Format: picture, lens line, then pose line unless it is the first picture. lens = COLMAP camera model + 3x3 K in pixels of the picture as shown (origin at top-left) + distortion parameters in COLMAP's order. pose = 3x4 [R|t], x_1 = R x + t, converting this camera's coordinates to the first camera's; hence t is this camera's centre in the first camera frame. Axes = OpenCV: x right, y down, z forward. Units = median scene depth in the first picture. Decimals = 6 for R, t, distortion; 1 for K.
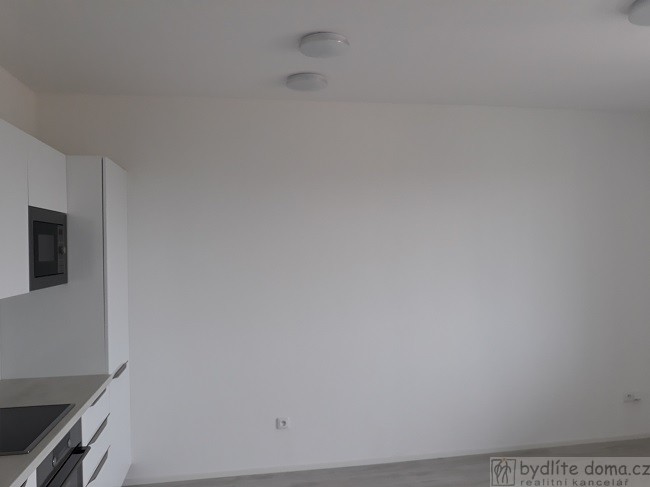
lens RADIAL K [[544.1, 0, 318.1], [0, 544.1, 243.9], [0, 0, 1]] dist [0.005369, 0.000116]
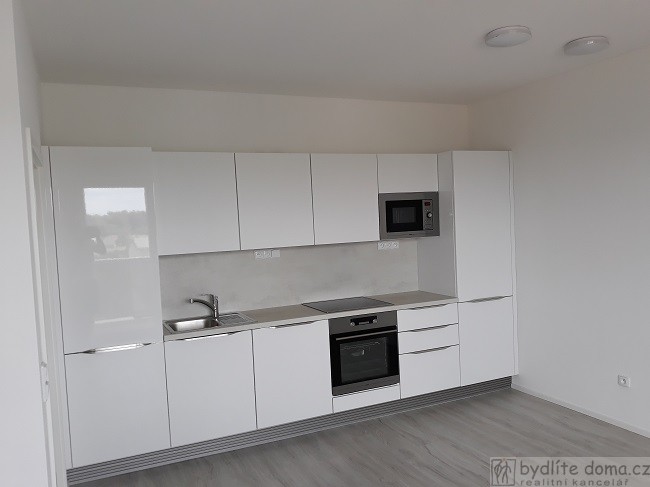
lens RADIAL K [[544.1, 0, 318.1], [0, 544.1, 243.9], [0, 0, 1]] dist [0.005369, 0.000116]
pose [[0.247197, 0.046134, -0.967866, 0.992279], [0.048119, 0.997049, 0.059815, -0.016077], [0.967770, -0.061359, 0.244248, 0.286212]]
